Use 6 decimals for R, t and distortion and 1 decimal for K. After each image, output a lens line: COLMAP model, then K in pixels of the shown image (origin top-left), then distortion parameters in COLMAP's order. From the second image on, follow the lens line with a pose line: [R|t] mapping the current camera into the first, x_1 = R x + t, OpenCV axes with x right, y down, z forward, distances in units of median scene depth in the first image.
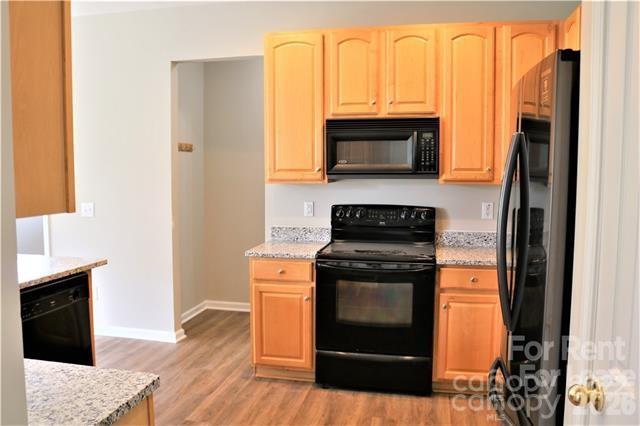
lens RADIAL K [[549.4, 0, 320.0], [0, 549.4, 213.0], [0, 0, 1]] dist [-0.002822, -0.001529]
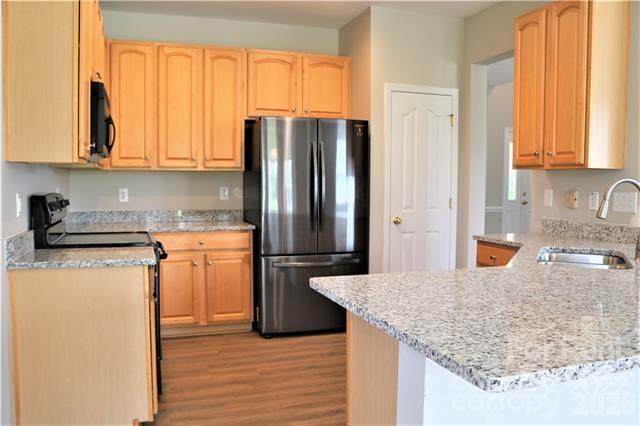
lens RADIAL K [[549.4, 0, 320.0], [0, 549.4, 213.0], [0, 0, 1]] dist [-0.002822, -0.001529]
pose [[-0.506080, -0.055729, 0.860684, -0.981070], [0.063901, 0.992745, 0.101854, -0.045149], [-0.860116, 0.106544, -0.498847, 1.371272]]
